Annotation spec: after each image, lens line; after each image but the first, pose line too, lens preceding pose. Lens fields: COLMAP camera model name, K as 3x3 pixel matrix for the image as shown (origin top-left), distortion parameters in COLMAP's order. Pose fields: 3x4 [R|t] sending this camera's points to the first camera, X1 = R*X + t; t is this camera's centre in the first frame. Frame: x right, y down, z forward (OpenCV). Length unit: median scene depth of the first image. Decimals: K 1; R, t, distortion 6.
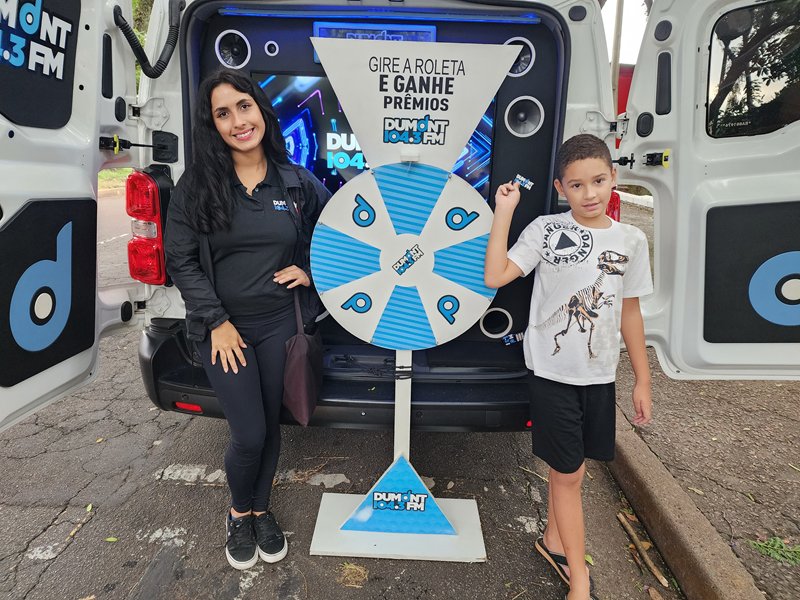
lens RADIAL K [[566.0, 0, 392.1], [0, 566.0, 299.5], [0, 0, 1]] dist [0.071404, -0.072518]
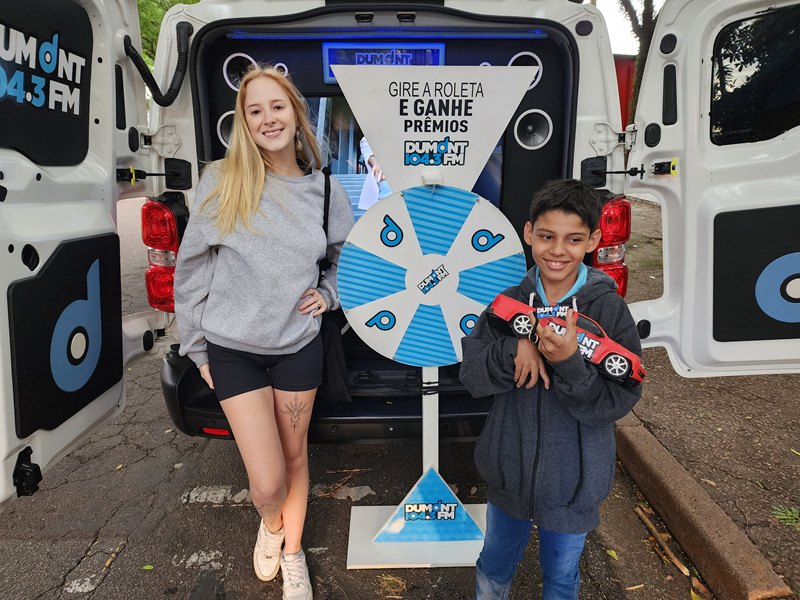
lens RADIAL K [[566.0, 0, 398.2], [0, 566.0, 310.0], [0, 0, 1]] dist [0.071404, -0.072518]
pose [[0.997872, -0.050599, 0.041113, -0.081555], [0.049498, 0.998399, 0.027371, -0.046918], [-0.042432, -0.025277, 0.998780, -0.018213]]
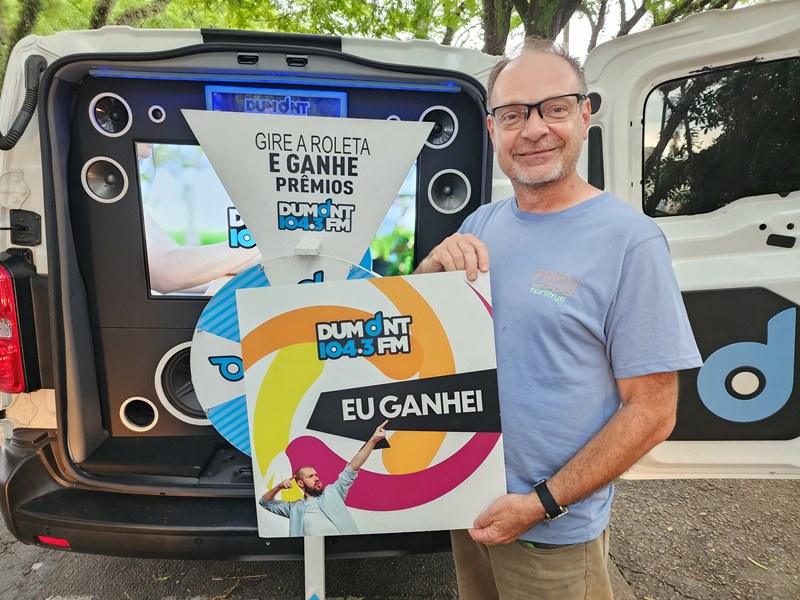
lens RADIAL K [[566.0, 0, 404.7], [0, 566.0, 306.6], [0, 0, 1]] dist [0.071404, -0.072518]
pose [[0.996292, -0.020123, 0.083653, 0.098757], [0.024462, 0.998390, -0.051173, -0.114116], [-0.082488, 0.053030, 0.995180, 0.149177]]
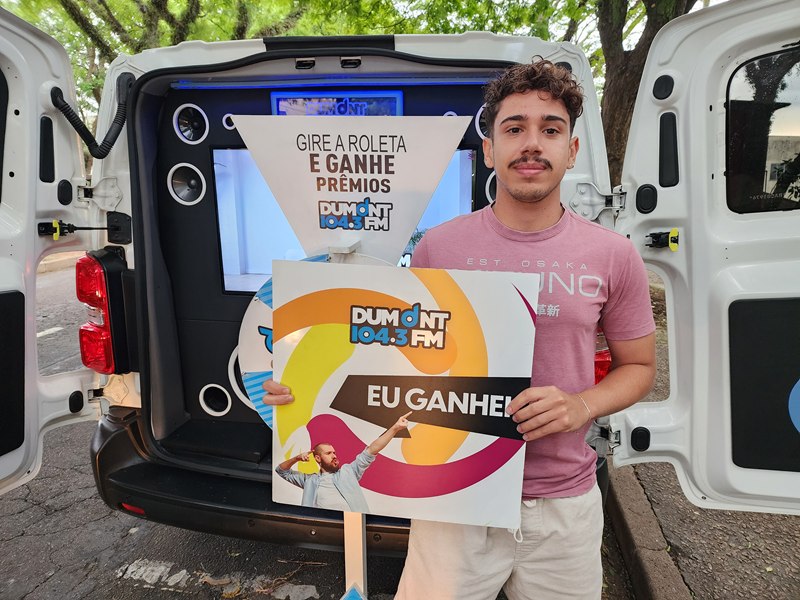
lens RADIAL K [[566.0, 0, 395.3], [0, 566.0, 311.7], [0, 0, 1]] dist [0.071404, -0.072518]
pose [[0.990626, 0.008730, -0.136321, 0.218853], [-0.015289, 0.998771, -0.047145, -0.110098], [0.135742, 0.048788, 0.989542, 0.163701]]
